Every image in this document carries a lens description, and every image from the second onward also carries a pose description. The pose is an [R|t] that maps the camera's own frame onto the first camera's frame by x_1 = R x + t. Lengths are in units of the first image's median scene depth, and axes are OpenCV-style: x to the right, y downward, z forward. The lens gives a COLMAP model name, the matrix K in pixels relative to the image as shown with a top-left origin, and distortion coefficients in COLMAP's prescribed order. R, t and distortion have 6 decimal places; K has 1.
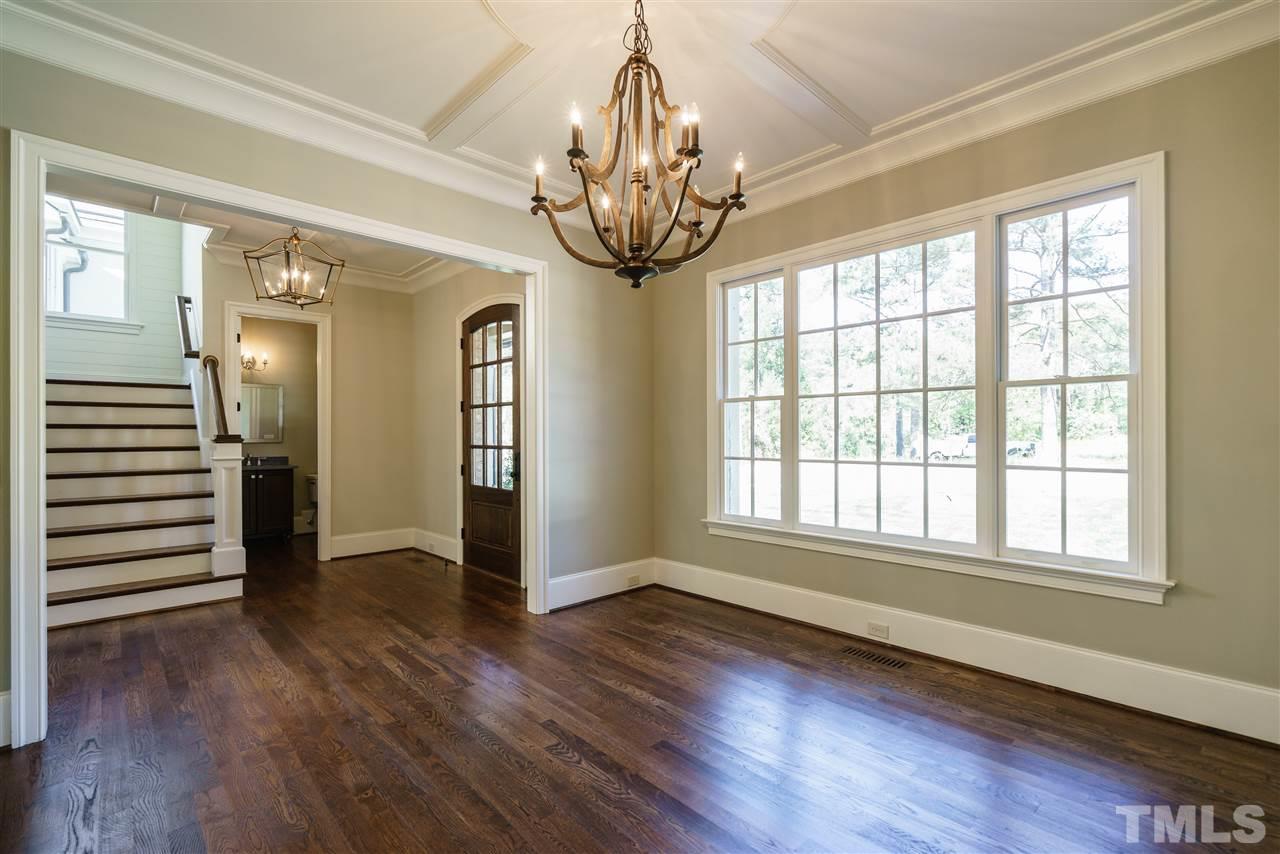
lens RADIAL K [[589.7, 0, 638.0], [0, 589.7, 436.1], [0, 0, 1]] dist [0.001021, -0.000047]
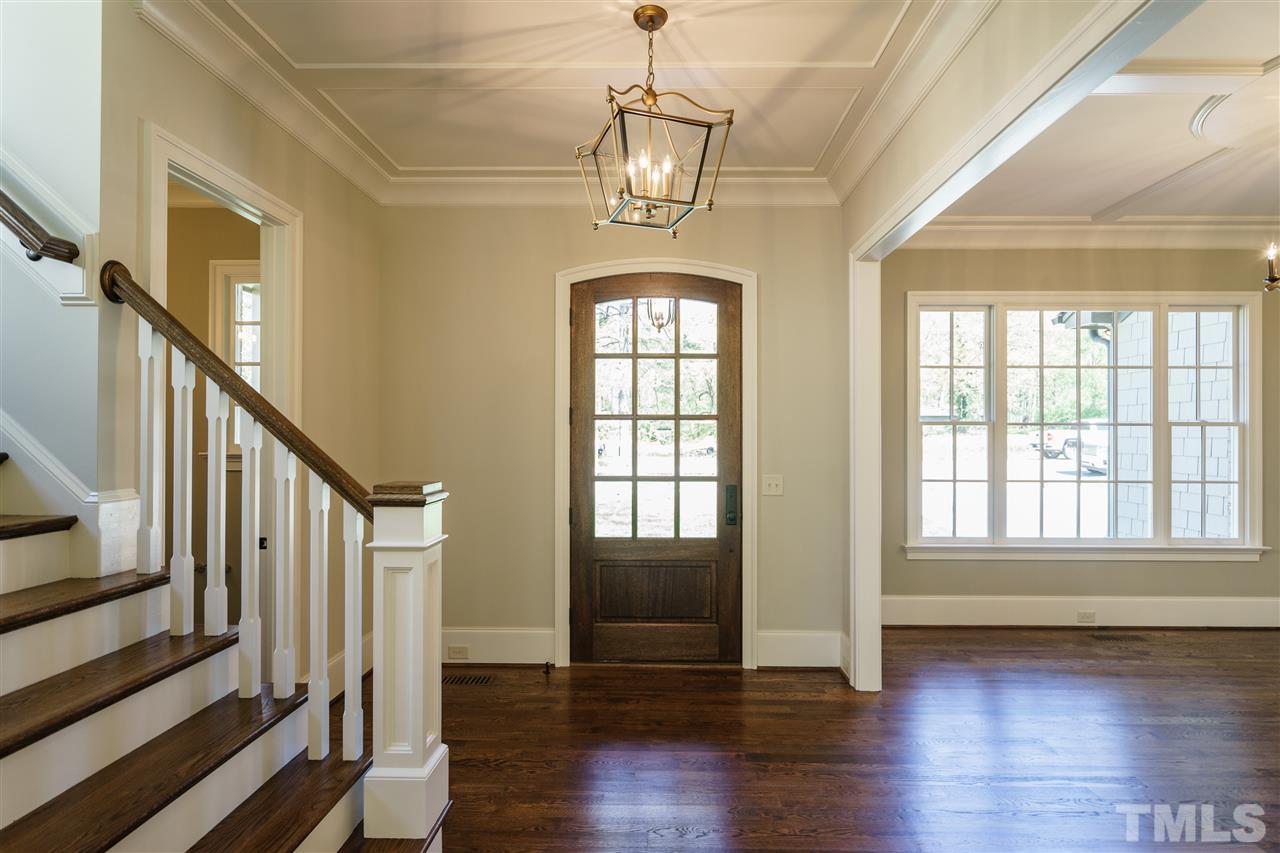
lens RADIAL K [[619.0, 0, 649.7], [0, 619.0, 433.3], [0, 0, 1]] dist [-0.005984, -0.001940]
pose [[0.691416, 0.005088, 0.722439, -1.269157], [-0.005660, 0.999983, -0.001626, -0.053818], [-0.722435, -0.002965, 0.691433, 0.838506]]
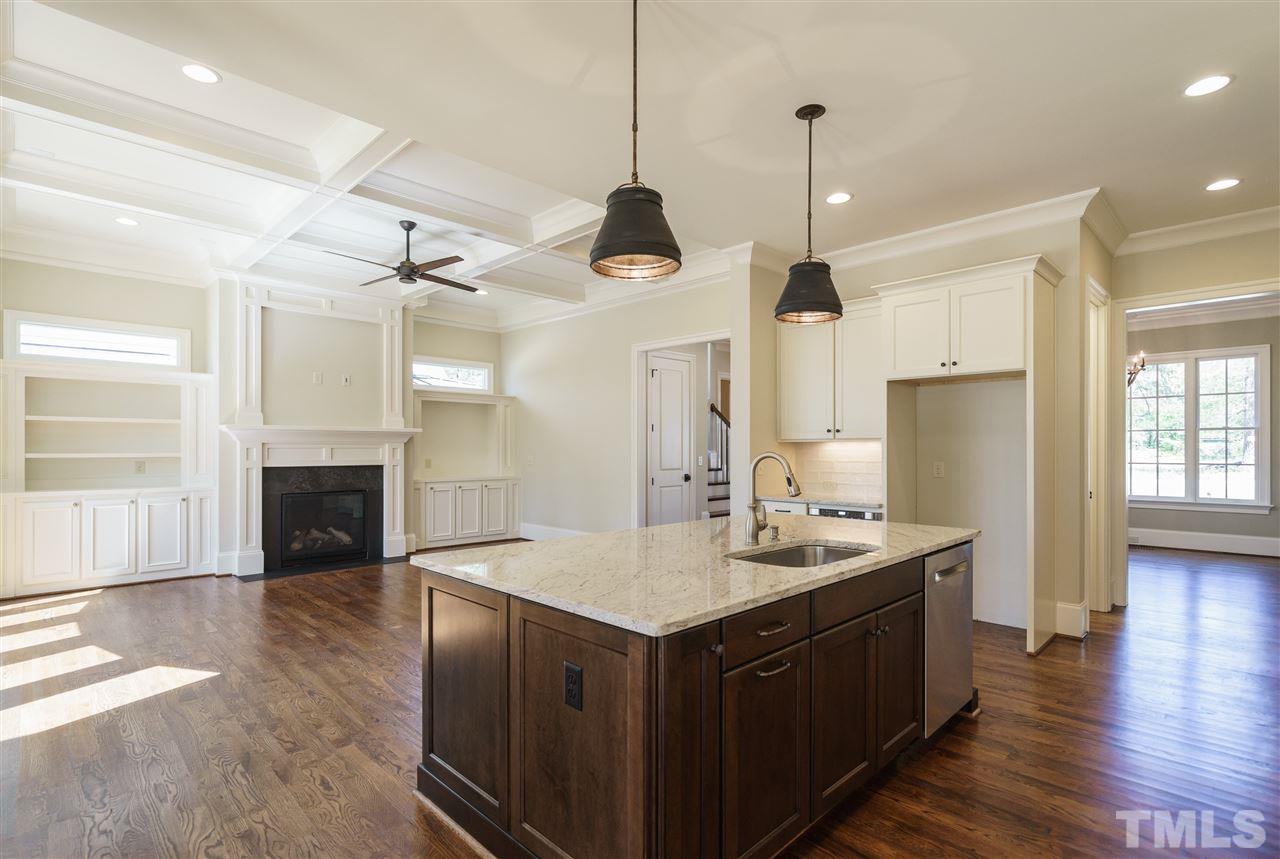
lens RADIAL K [[619.0, 0, 643.4], [0, 619.0, 447.2], [0, 0, 1]] dist [-0.005984, -0.001940]
pose [[0.999678, 0.000700, 0.025383, -1.610325], [-0.000761, 0.999997, 0.002378, -0.018385], [-0.025381, -0.002396, 0.999675, -1.364188]]
